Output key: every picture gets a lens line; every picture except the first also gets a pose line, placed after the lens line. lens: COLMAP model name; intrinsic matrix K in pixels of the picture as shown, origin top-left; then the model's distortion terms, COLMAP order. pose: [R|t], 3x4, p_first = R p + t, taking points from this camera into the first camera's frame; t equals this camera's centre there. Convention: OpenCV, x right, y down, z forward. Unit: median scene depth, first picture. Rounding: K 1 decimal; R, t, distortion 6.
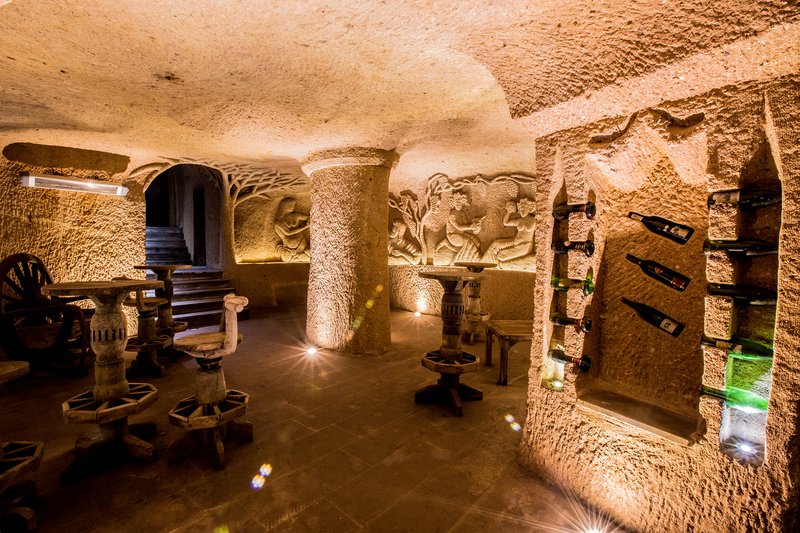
lens RADIAL K [[379.3, 0, 400.4], [0, 379.3, 265.9], [0, 0, 1]] dist [0.002159, 0.005856]
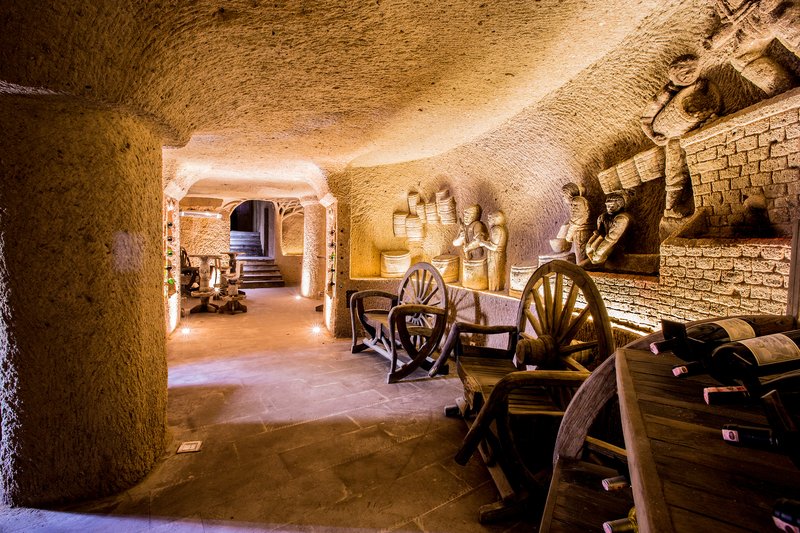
lens RADIAL K [[379.3, 0, 397.9], [0, 379.3, 261.2], [0, 0, 1]] dist [0.002159, 0.005856]
pose [[0.972397, 0.021695, -0.232324, 0.457491], [-0.025226, 0.999607, -0.012239, 0.029491], [0.231967, 0.017762, 0.972561, -0.506427]]
